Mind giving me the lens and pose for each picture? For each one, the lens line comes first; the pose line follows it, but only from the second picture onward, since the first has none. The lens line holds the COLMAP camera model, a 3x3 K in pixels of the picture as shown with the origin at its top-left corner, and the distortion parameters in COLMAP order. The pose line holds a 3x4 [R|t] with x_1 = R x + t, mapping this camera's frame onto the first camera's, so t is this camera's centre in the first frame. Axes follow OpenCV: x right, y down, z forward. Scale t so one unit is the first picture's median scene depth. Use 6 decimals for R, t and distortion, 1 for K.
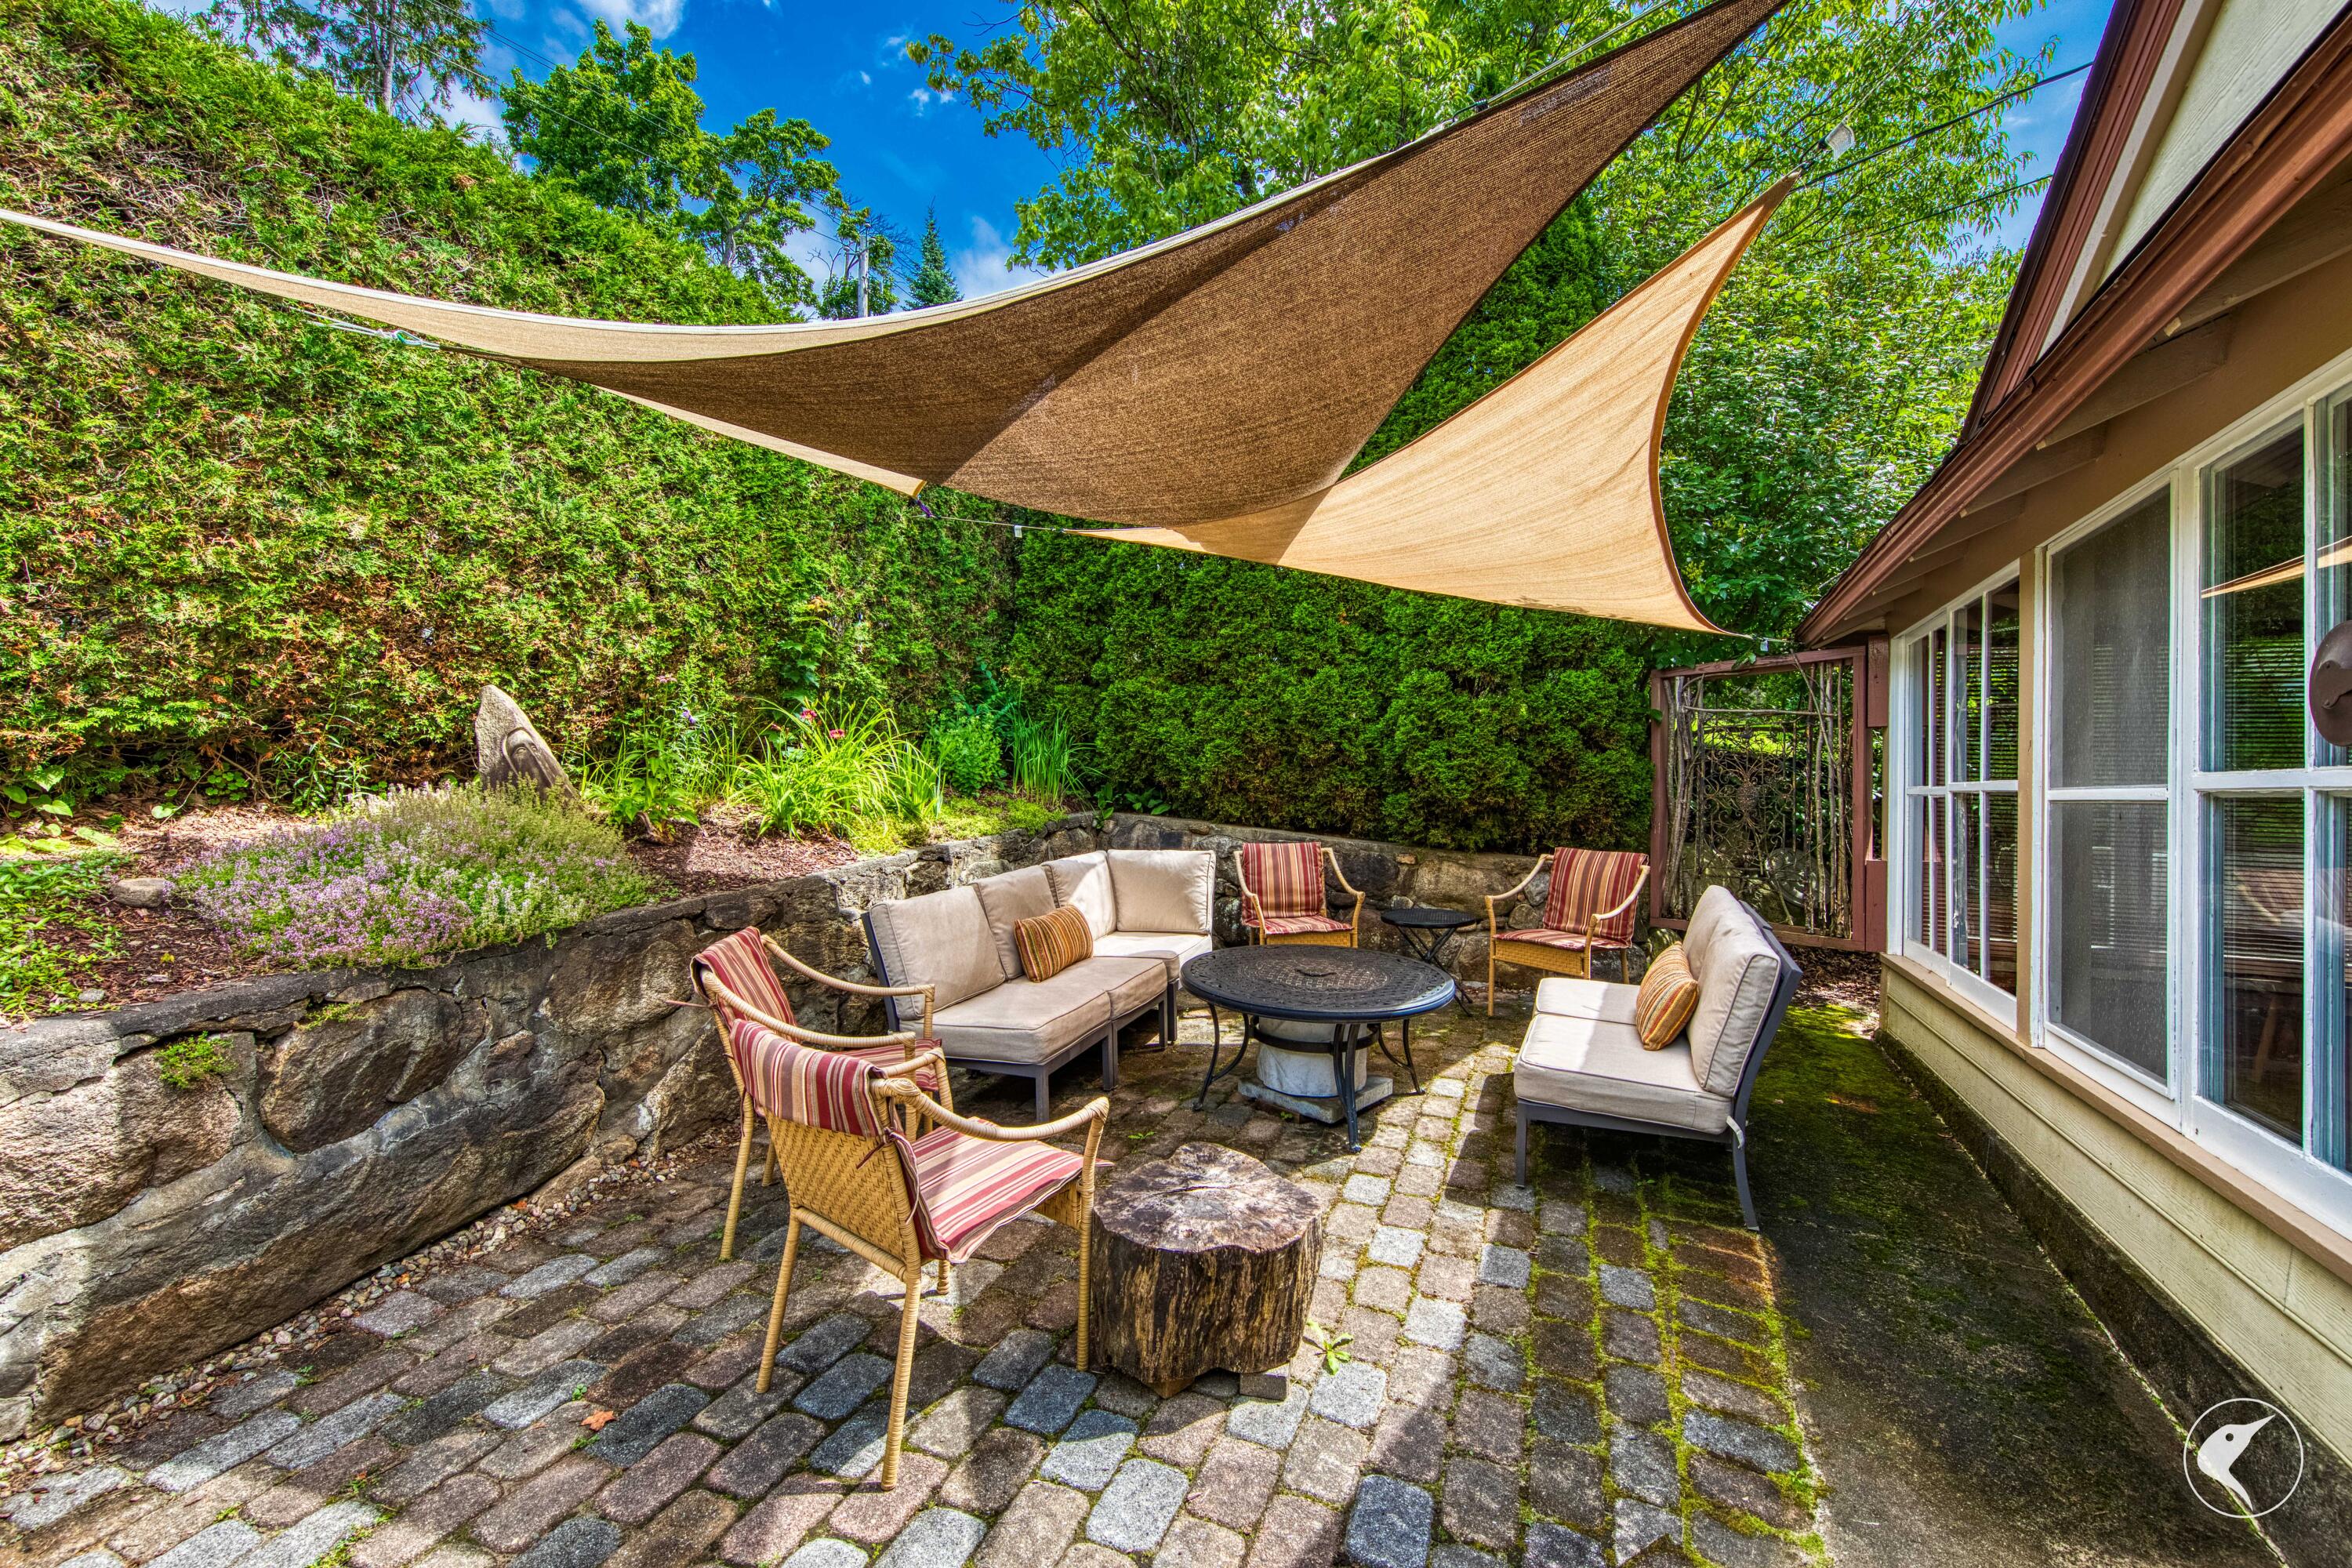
lens RADIAL K [[936.1, 0, 1122.1], [0, 936.1, 812.5], [0, 0, 1]] dist [0.010816, -0.005505]
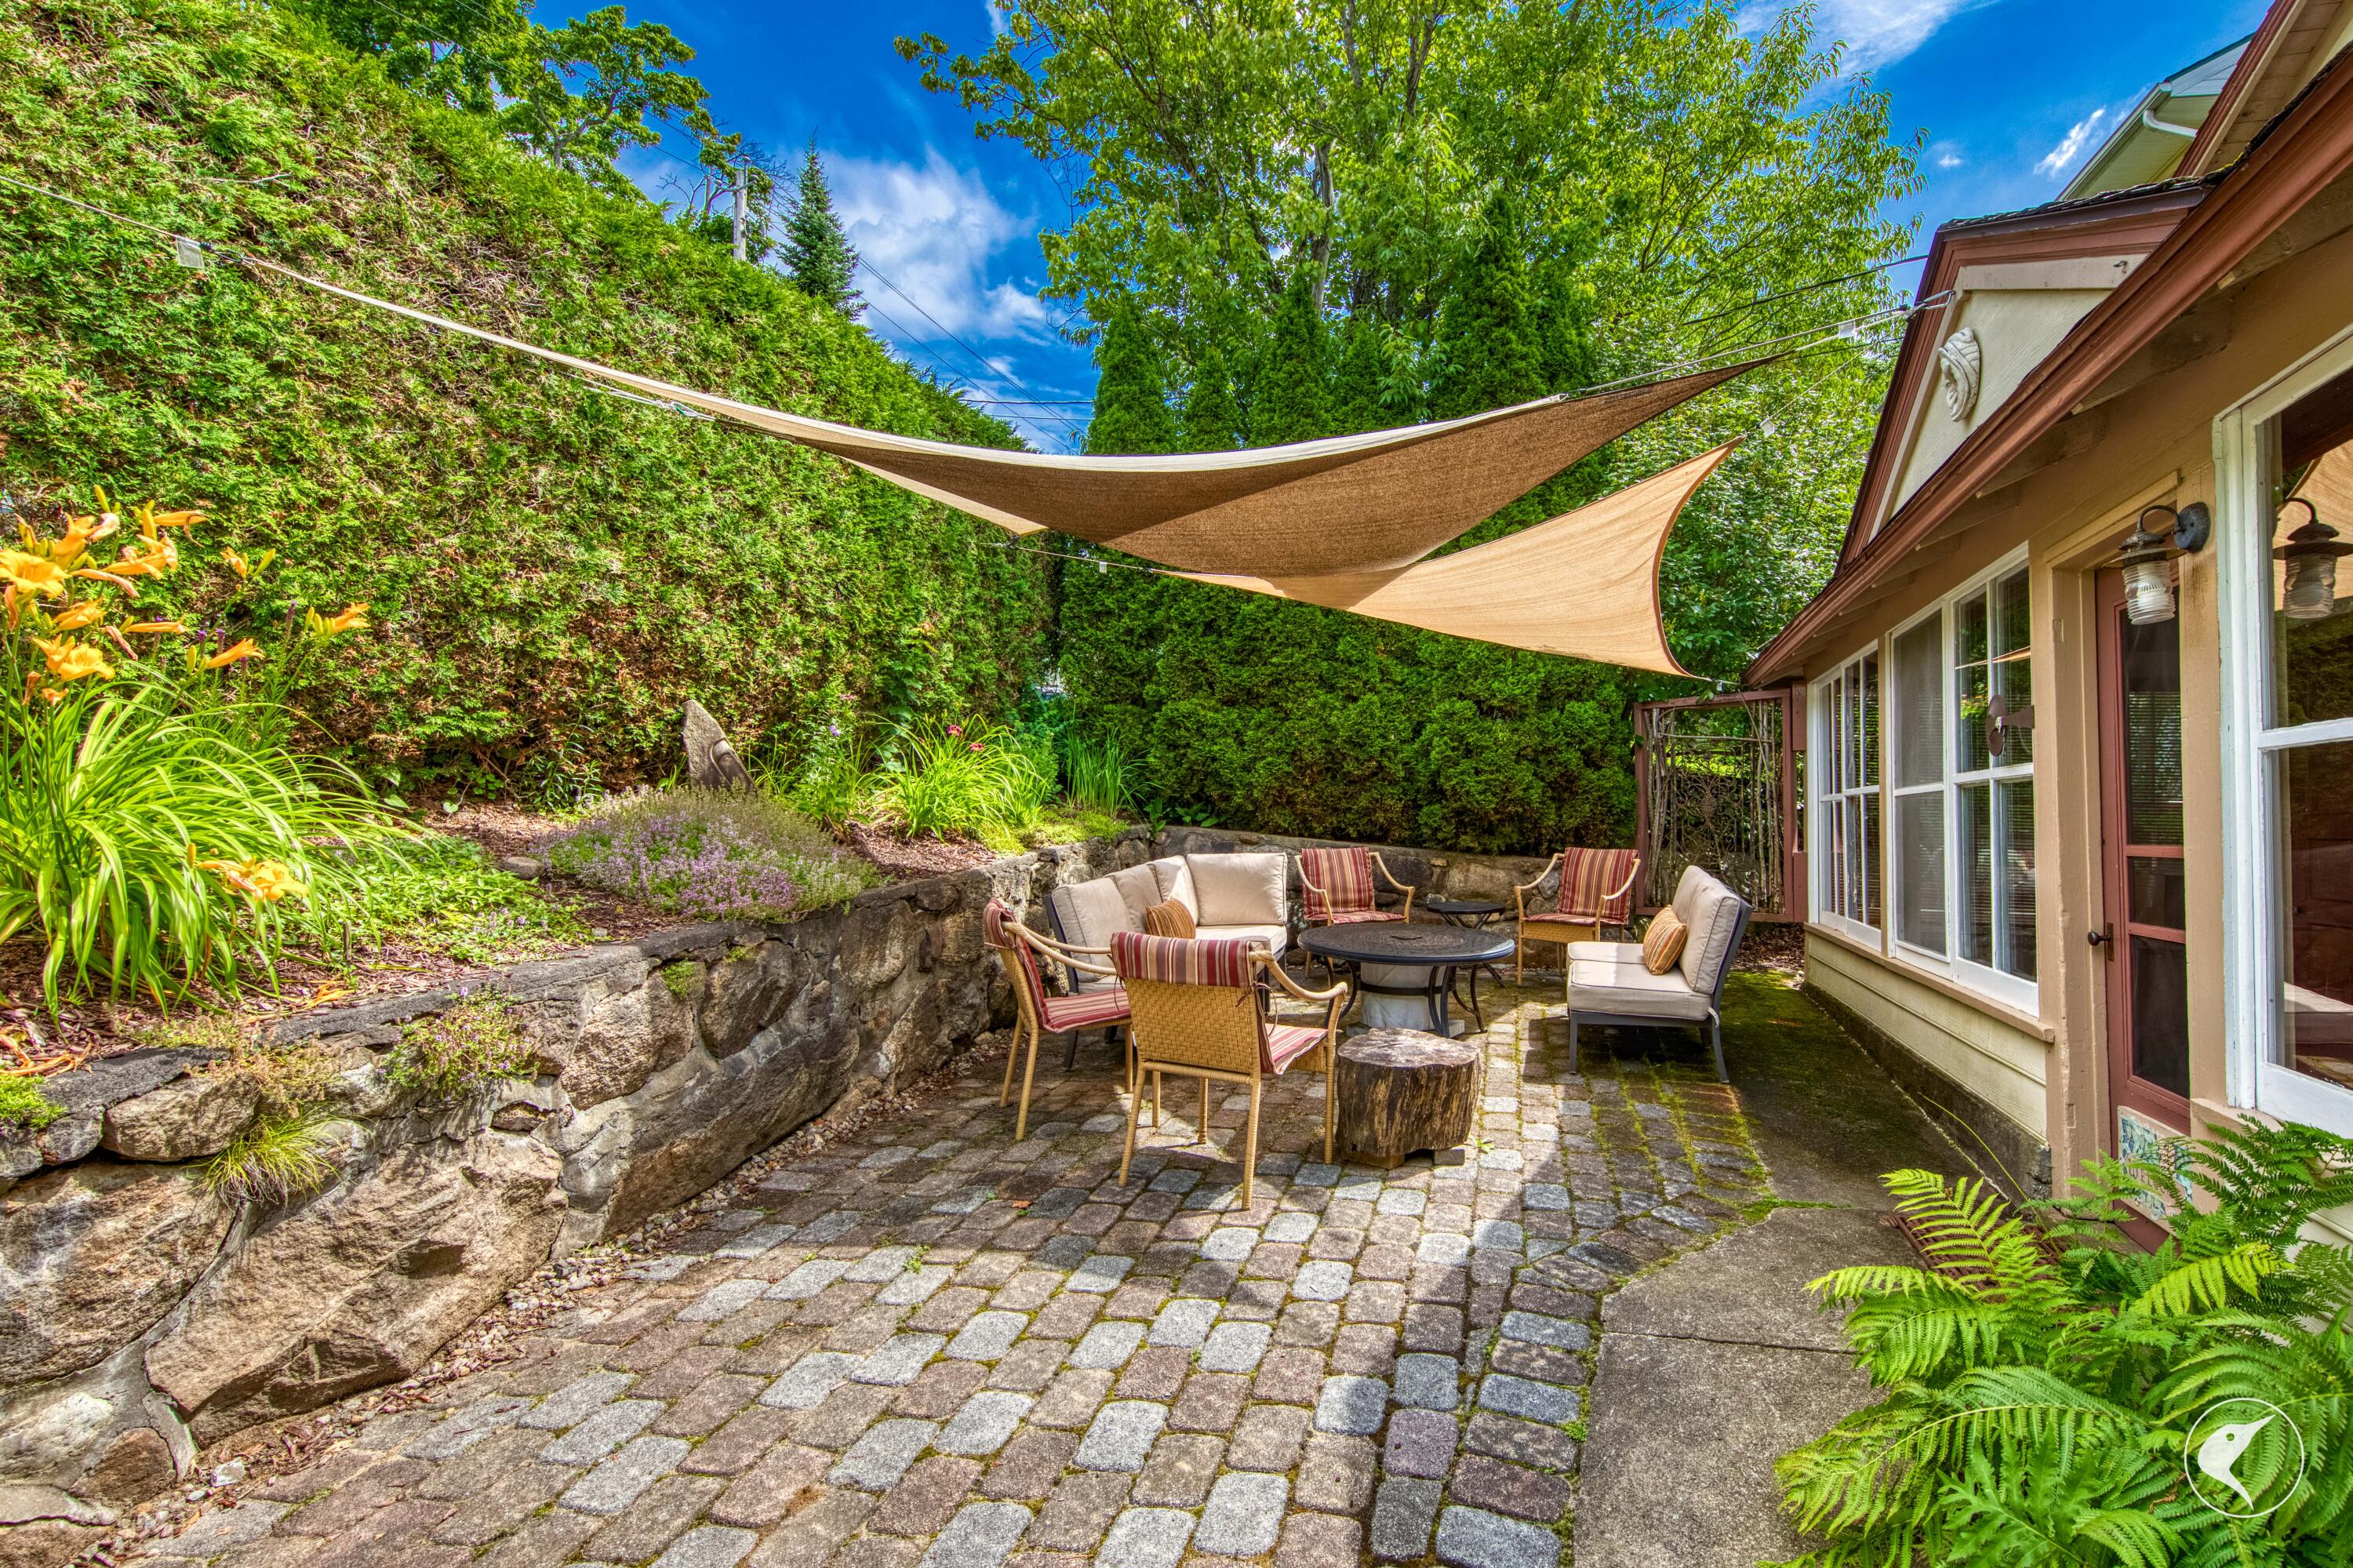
lens RADIAL K [[1133.0, 0, 1178.9], [0, 1133.0, 827.8], [0, 0, 1]] dist [0.007386, -0.000319]
pose [[0.986347, -0.000208, 0.164681, -0.342740], [0.003953, 0.999741, -0.022410, 0.053330], [-0.164634, 0.022755, 0.986092, -0.458538]]
